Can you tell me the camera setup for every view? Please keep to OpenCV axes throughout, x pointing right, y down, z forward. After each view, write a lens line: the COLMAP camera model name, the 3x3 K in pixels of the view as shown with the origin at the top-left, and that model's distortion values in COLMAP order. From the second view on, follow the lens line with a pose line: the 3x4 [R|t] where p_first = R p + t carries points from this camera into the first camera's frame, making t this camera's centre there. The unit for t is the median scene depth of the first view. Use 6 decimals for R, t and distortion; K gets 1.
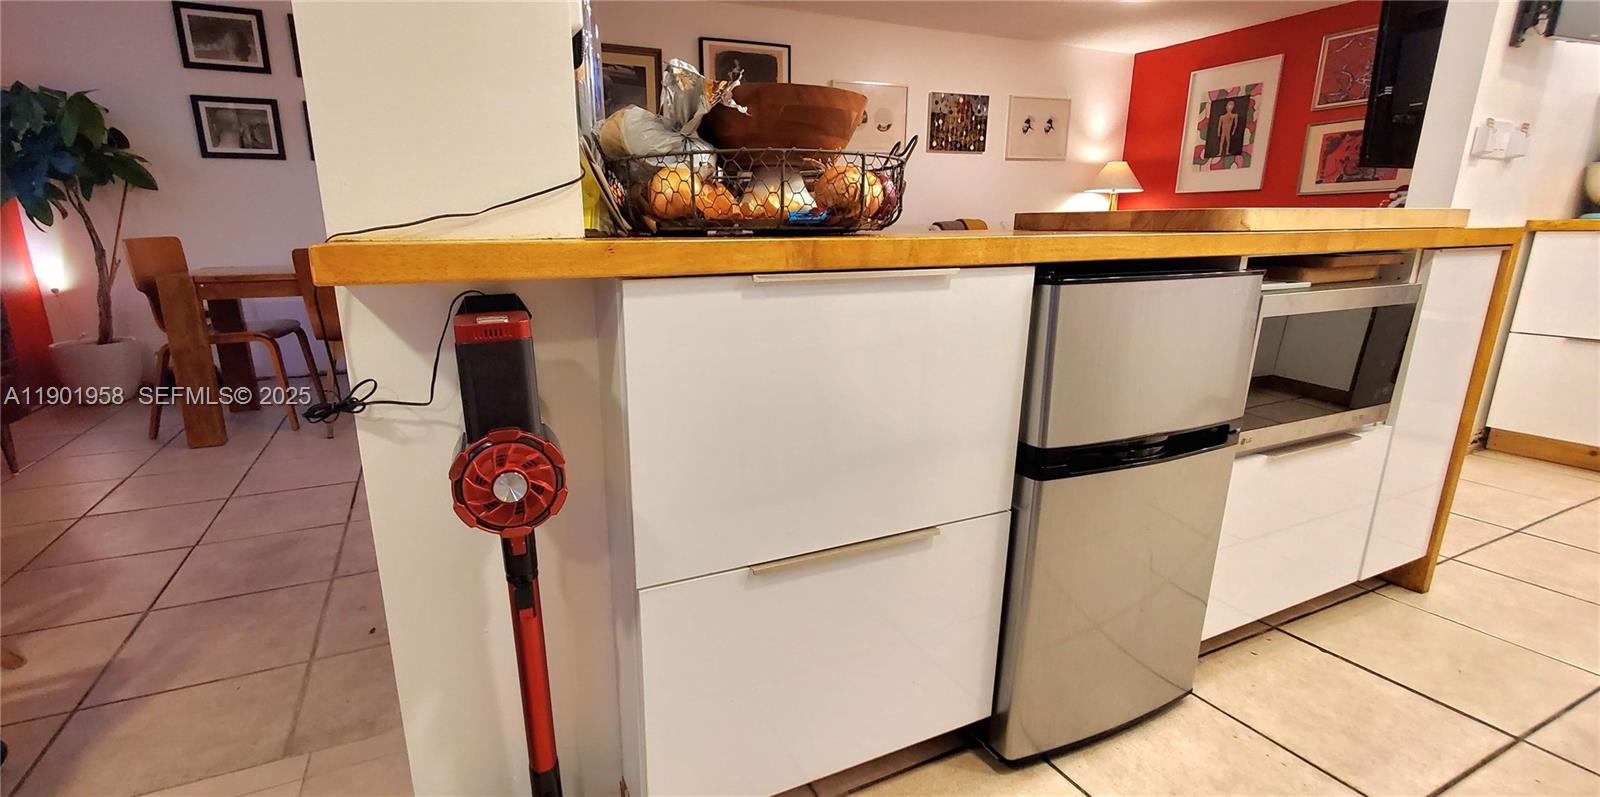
lens RADIAL K [[669.3, 0, 782.5], [0, 669.3, 379.9], [0, 0, 1]] dist [-0.000600, 0.000044]
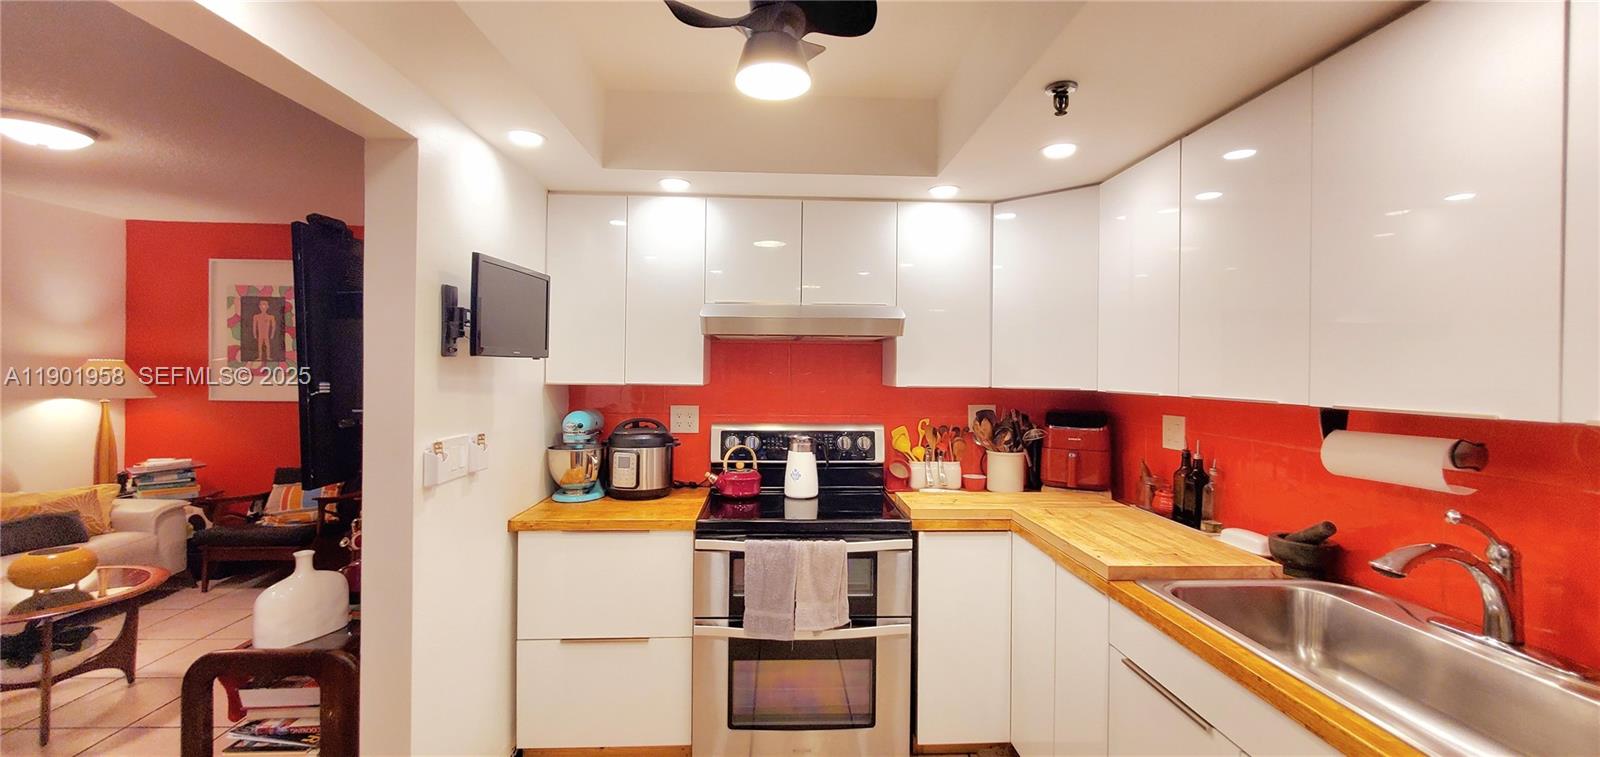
lens RADIAL K [[636.2, 0, 803.1], [0, 636.2, 377.6], [0, 0, 1]] dist [-0.002058, -0.000412]
pose [[0.368402, 0.003033, 0.929662, 0.158400], [0.214384, 0.972766, -0.088129, -0.094647], [-0.904610, 0.231771, 0.357719, 0.096272]]
